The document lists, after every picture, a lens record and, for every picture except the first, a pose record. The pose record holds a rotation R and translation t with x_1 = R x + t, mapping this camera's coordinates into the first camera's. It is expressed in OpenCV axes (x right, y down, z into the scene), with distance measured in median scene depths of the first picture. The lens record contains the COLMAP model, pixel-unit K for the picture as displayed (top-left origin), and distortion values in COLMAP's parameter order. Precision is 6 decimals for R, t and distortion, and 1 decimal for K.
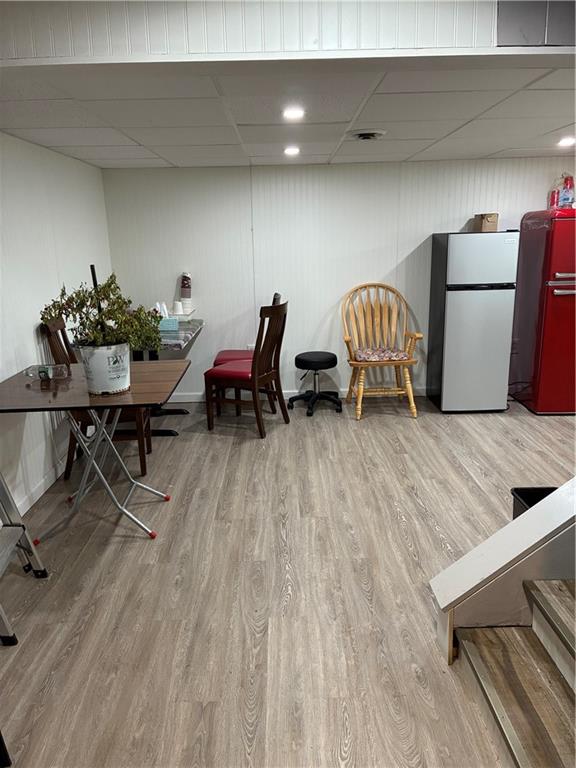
lens RADIAL K [[582.1, 0, 289.0], [0, 582.1, 384.0], [0, 0, 1]] dist [0.034597, -0.009963]
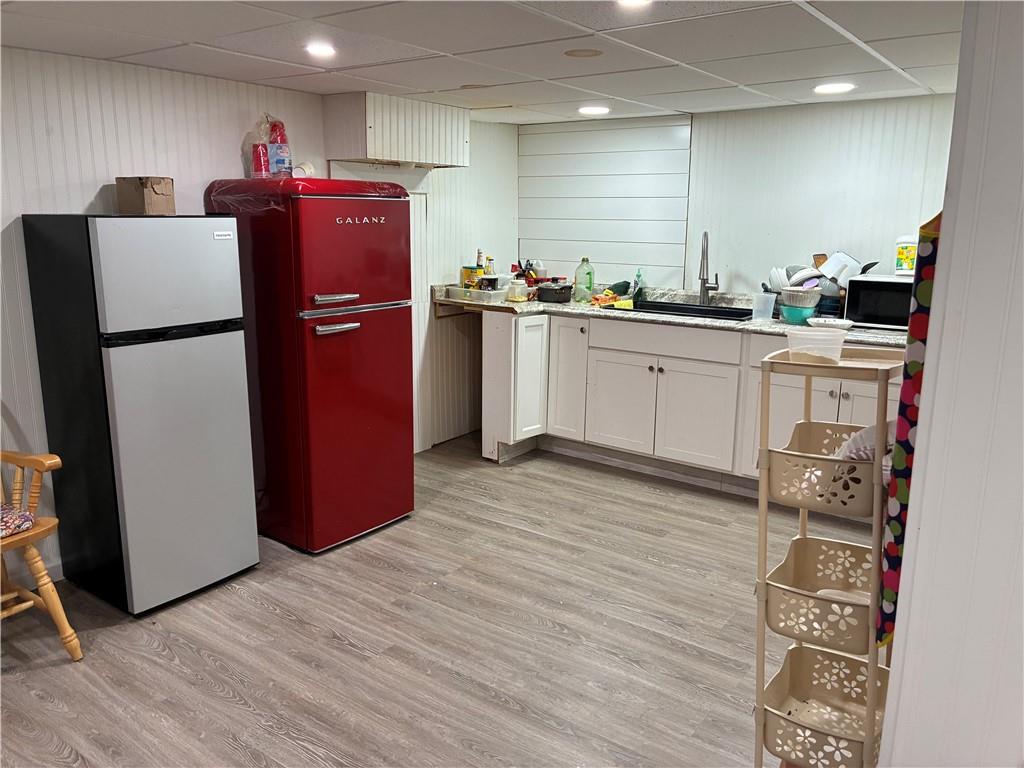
lens RADIAL K [[776.1, 0, 514.3], [0, 776.1, 378.6], [0, 0, 1]] dist [0.034597, -0.009963]
pose [[0.605727, -0.138979, 0.783441, -0.002574], [0.178266, 0.983301, 0.036605, -0.101626], [-0.775446, 0.117488, 0.620388, 0.401155]]
